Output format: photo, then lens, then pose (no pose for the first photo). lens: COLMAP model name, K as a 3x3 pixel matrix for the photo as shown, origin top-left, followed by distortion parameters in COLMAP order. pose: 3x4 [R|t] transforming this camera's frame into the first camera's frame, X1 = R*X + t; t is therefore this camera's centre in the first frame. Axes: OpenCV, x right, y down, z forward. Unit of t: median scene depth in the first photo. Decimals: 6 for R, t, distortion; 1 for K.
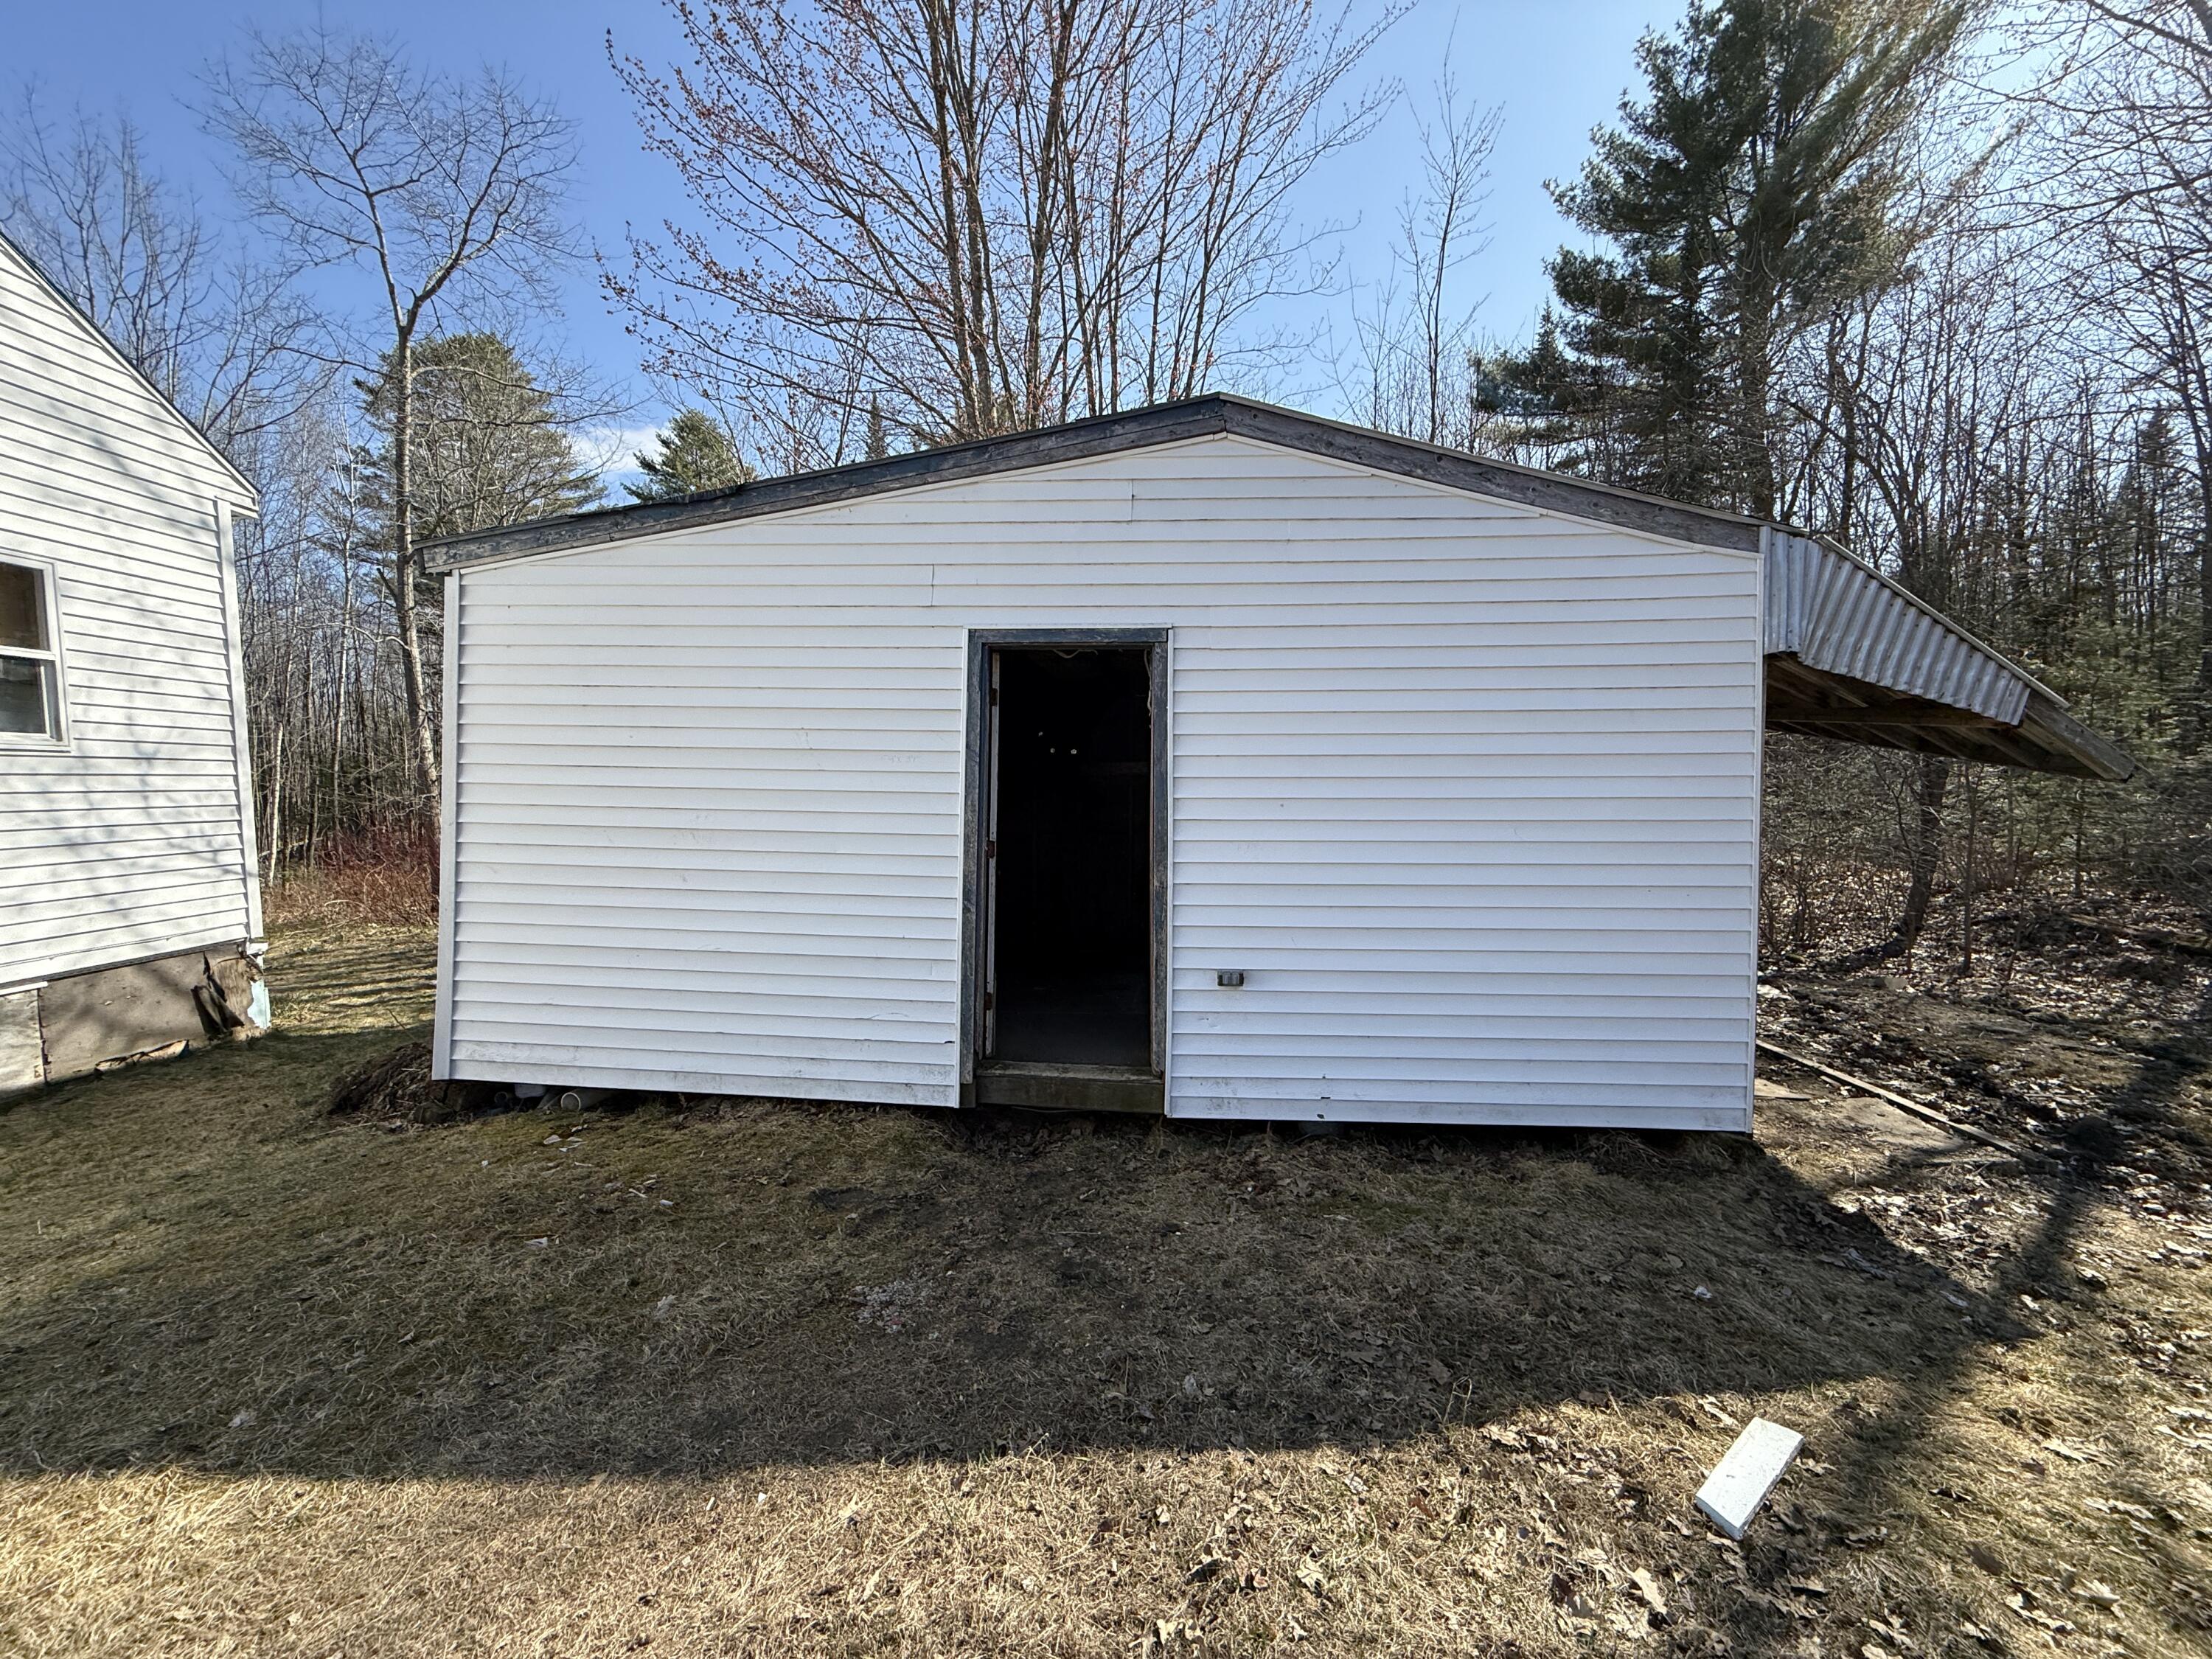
lens RADIAL K [[881.6, 0, 1112.4], [0, 881.6, 836.8], [0, 0, 1]] dist [-0.007700, -0.000050]
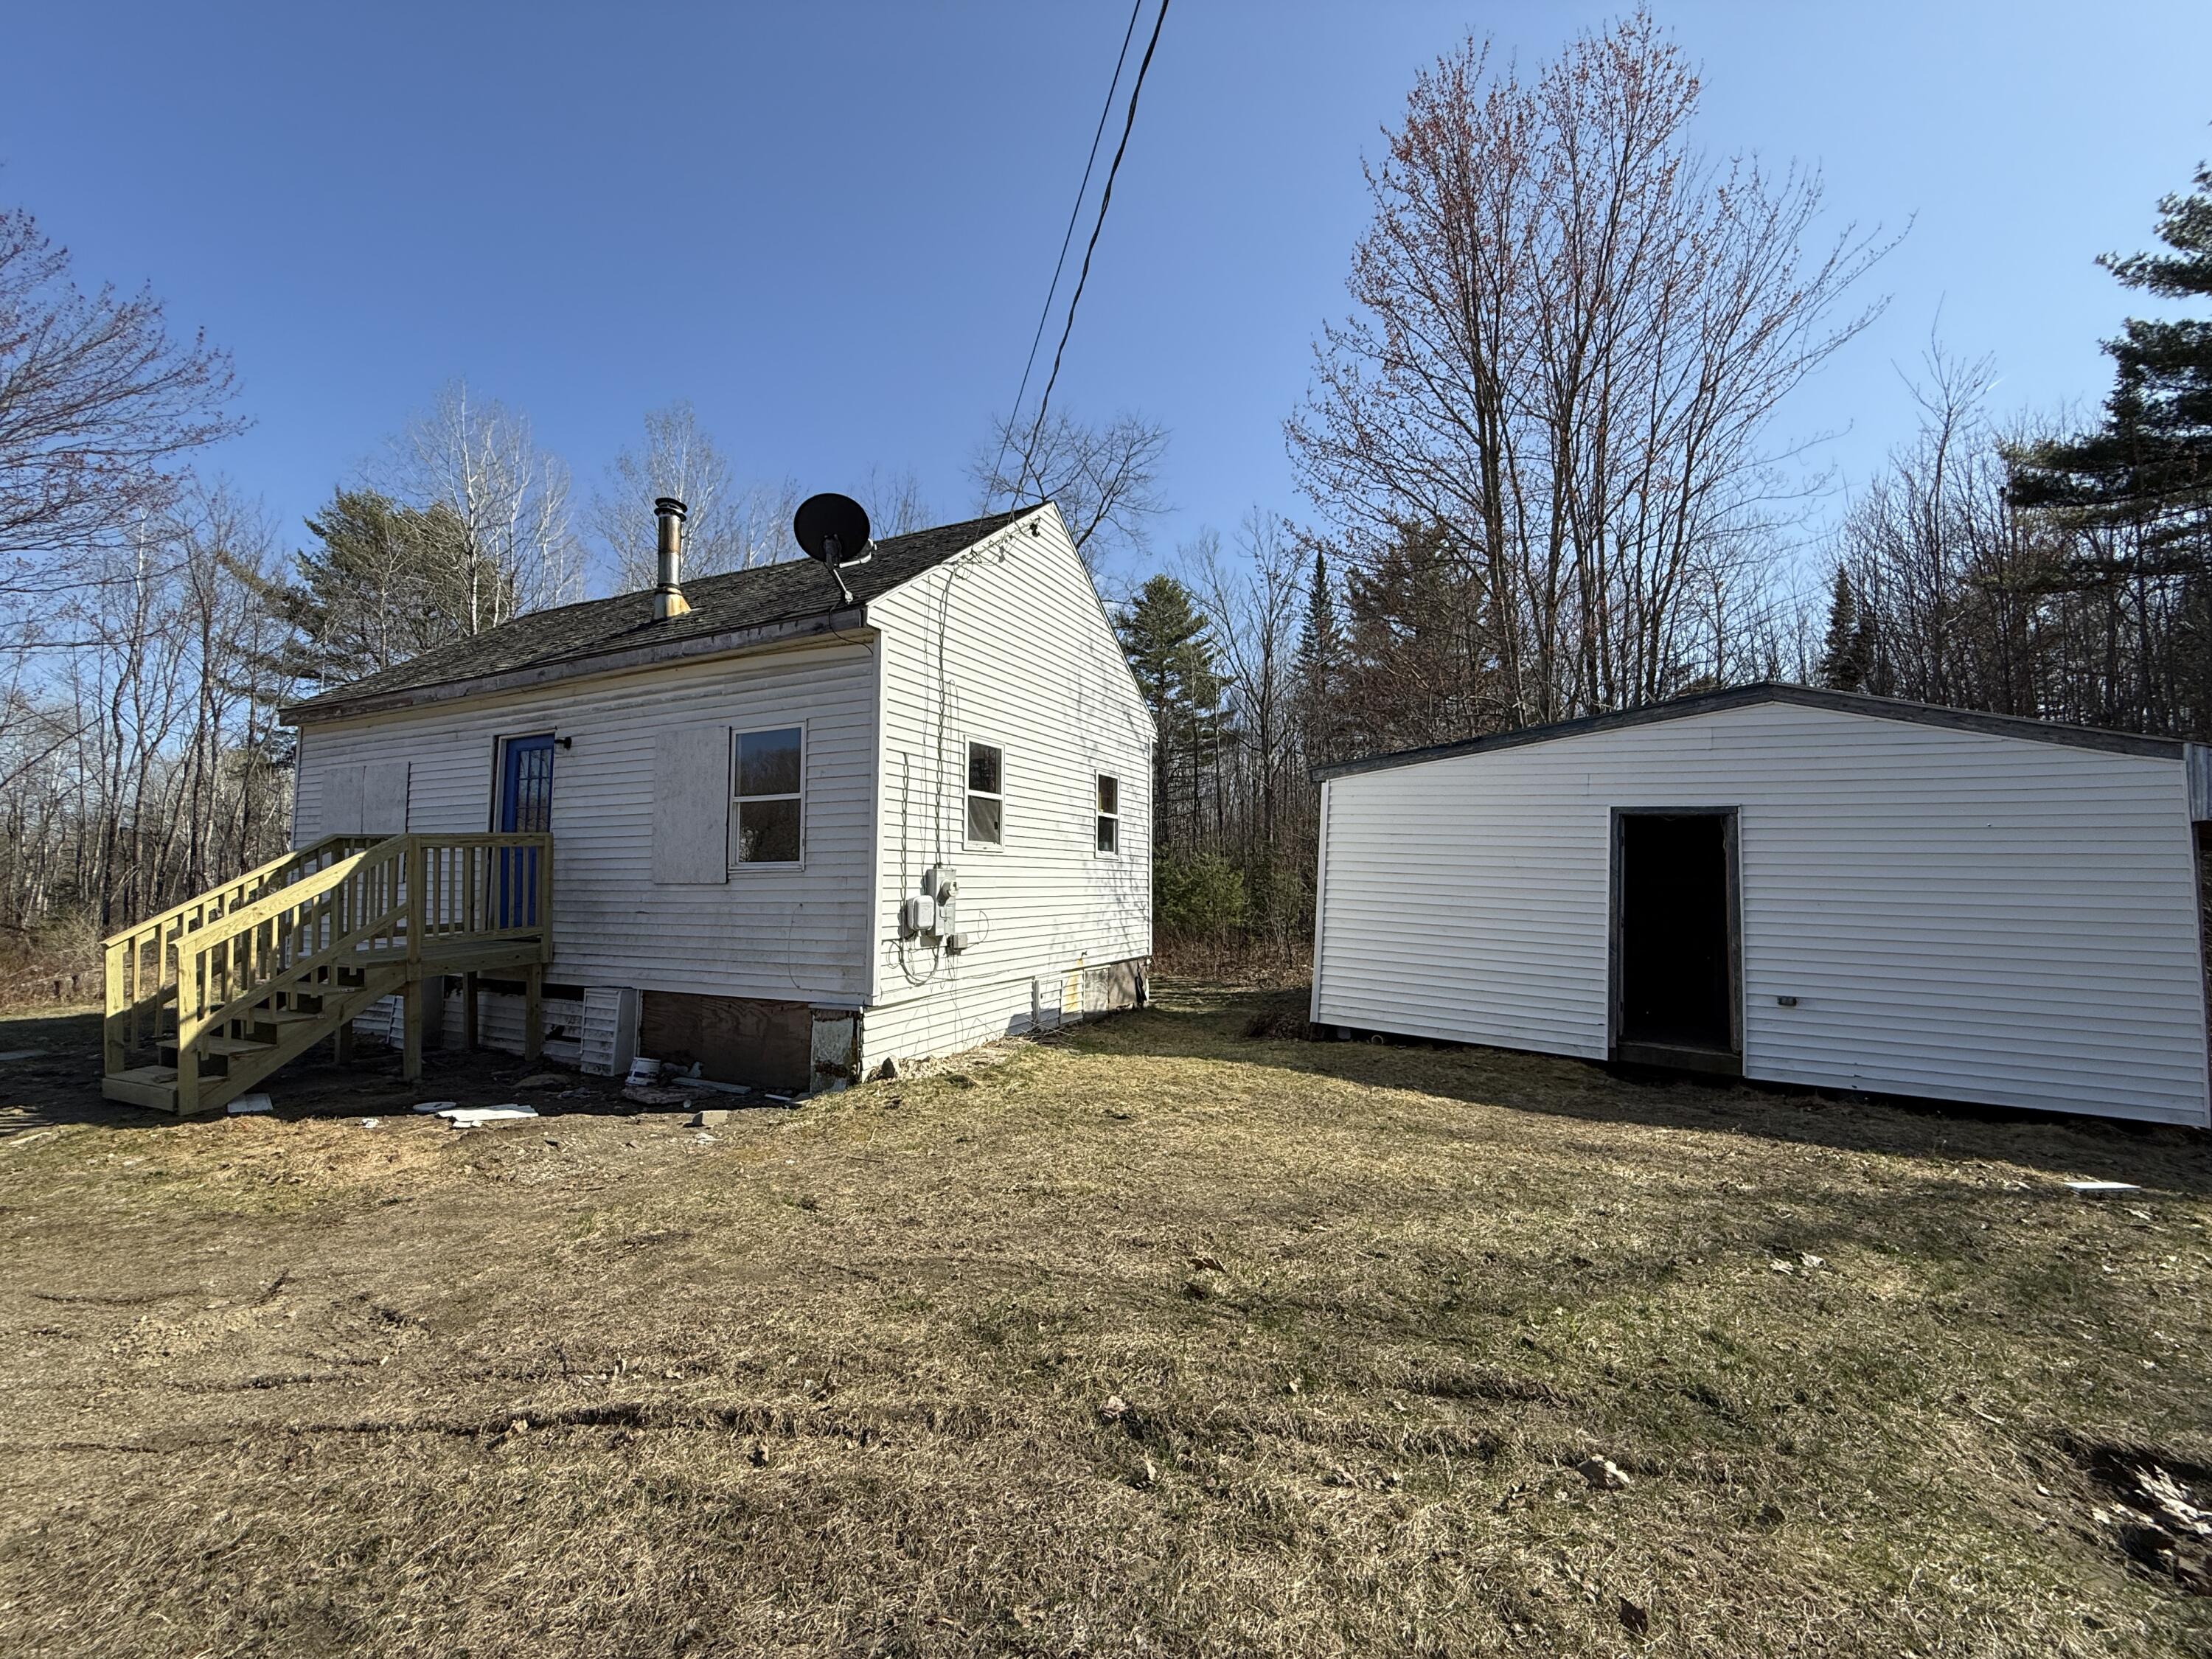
lens RADIAL K [[881.6, 0, 1093.2], [0, 881.6, 821.9], [0, 0, 1]] dist [-0.007700, -0.000050]
pose [[0.898332, 0.000116, -0.439318, -0.335127], [-0.058986, 0.990977, -0.120353, 0.094356], [0.435340, 0.134031, 0.890233, -1.193964]]
